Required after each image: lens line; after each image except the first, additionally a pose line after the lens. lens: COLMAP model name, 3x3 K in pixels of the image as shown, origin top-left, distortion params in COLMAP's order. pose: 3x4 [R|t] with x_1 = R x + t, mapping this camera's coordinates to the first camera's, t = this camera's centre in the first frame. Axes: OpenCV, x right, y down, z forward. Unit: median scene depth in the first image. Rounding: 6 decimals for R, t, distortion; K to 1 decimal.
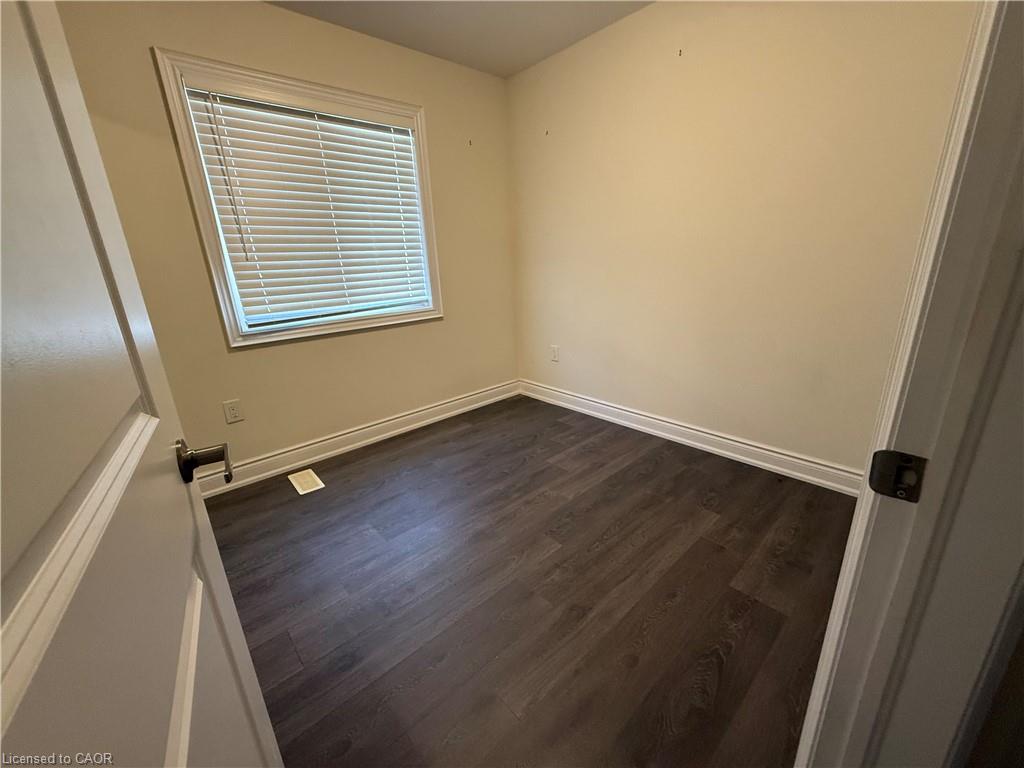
lens RADIAL K [[408.0, 0, 512.0], [0, 408.0, 382.9], [0, 0, 1]] dist [0.000793, -0.000148]
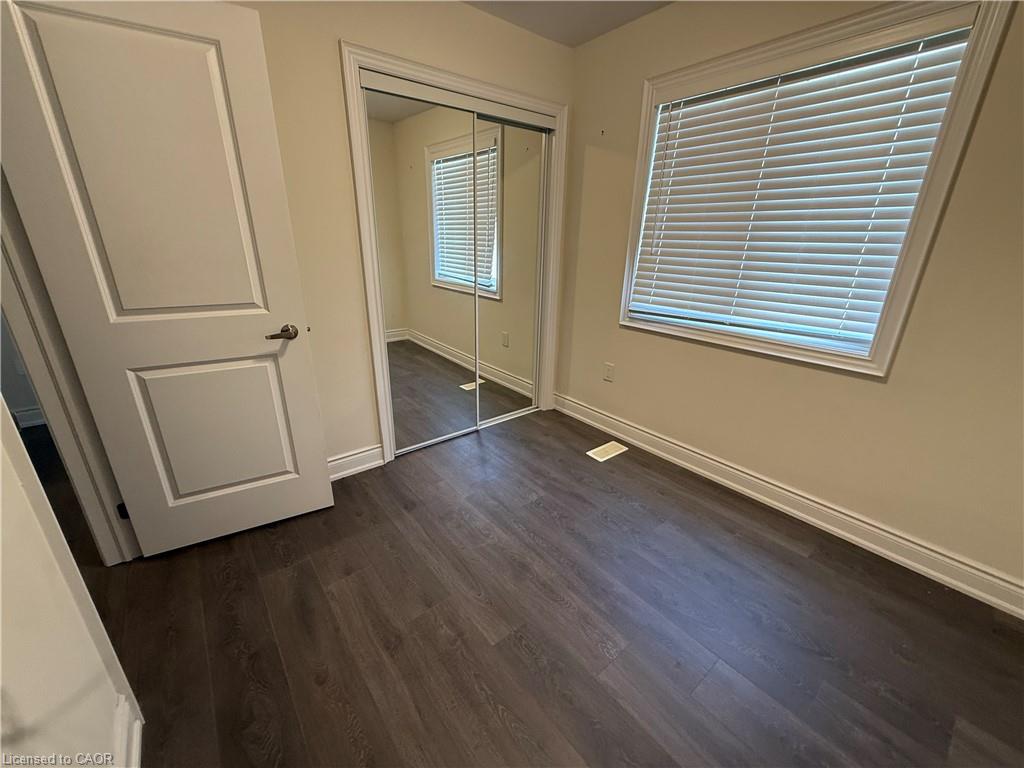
lens RADIAL K [[408.0, 0, 508.2], [0, 408.0, 384.2], [0, 0, 1]] dist [0.000793, -0.000148]
pose [[-0.061478, 0.377563, -0.923941, 0.523509], [-0.303335, 0.874840, 0.377681, -0.283963], [0.950899, 0.303482, 0.060745, 0.647031]]
